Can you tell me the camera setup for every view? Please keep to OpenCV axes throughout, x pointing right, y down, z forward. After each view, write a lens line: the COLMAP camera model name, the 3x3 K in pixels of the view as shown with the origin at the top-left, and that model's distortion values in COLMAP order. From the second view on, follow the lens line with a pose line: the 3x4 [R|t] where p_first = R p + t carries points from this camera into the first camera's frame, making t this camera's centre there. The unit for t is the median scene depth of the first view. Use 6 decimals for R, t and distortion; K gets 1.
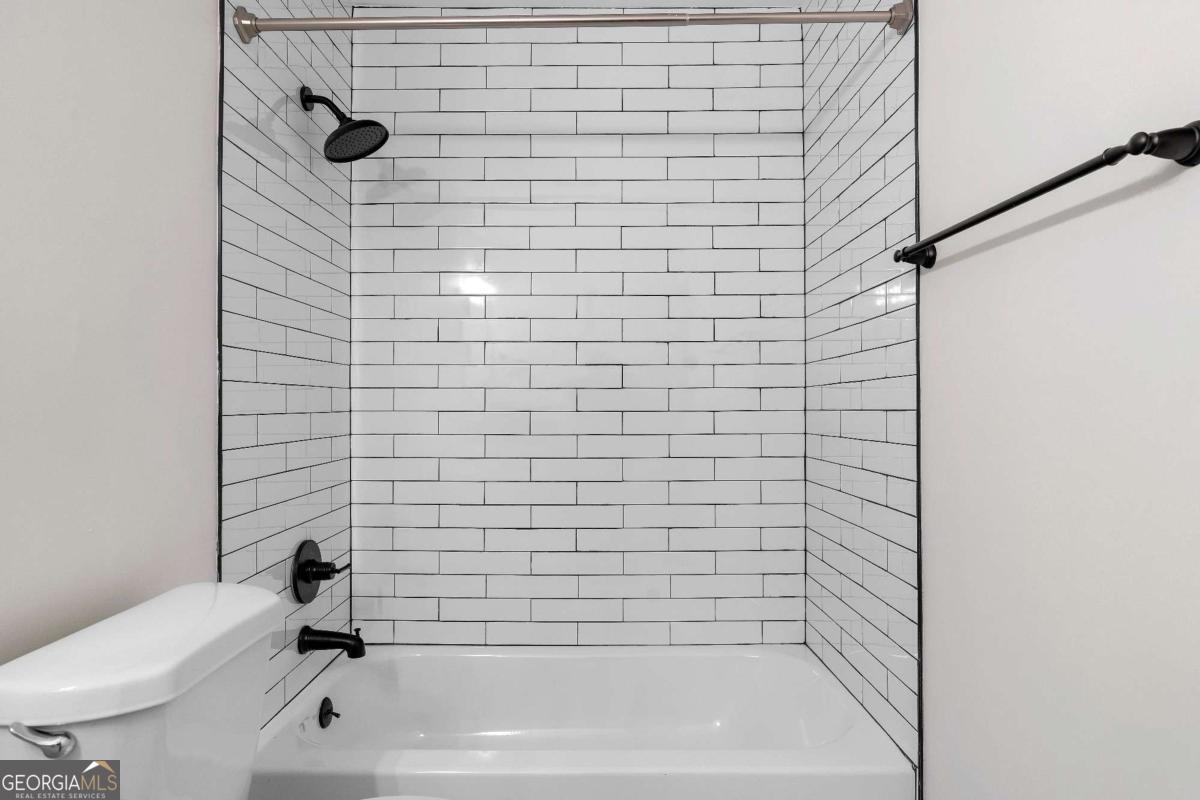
lens RADIAL K [[687.4, 0, 608.0], [0, 687.4, 392.0], [0, 0, 1]] dist [0.003360, 0.001639]
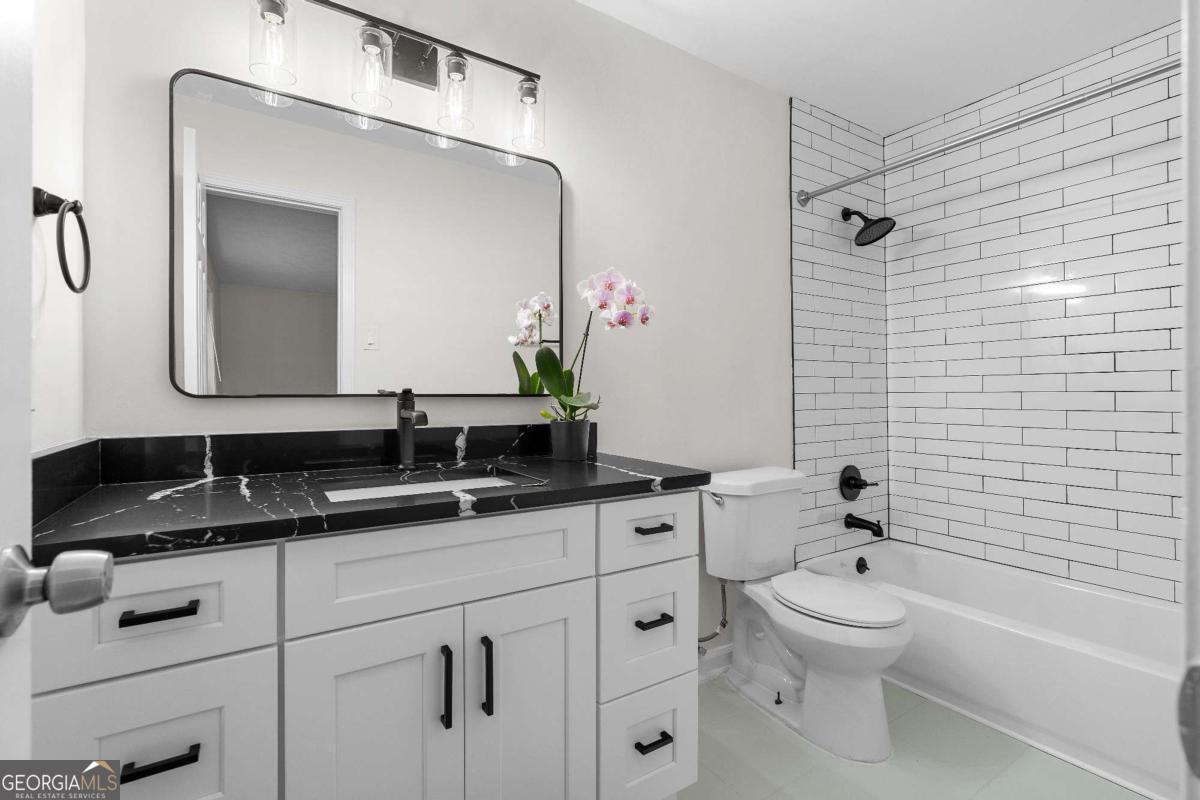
lens RADIAL K [[536.7, 0, 592.1], [0, 536.7, 402.0], [0, 0, 1]] dist [-0.002507, 0.001514]
pose [[0.542210, 0.007976, -0.840205, 0.356920], [0.021209, 0.999506, 0.023175, 0.007033], [0.839975, -0.030385, 0.541774, -0.295739]]
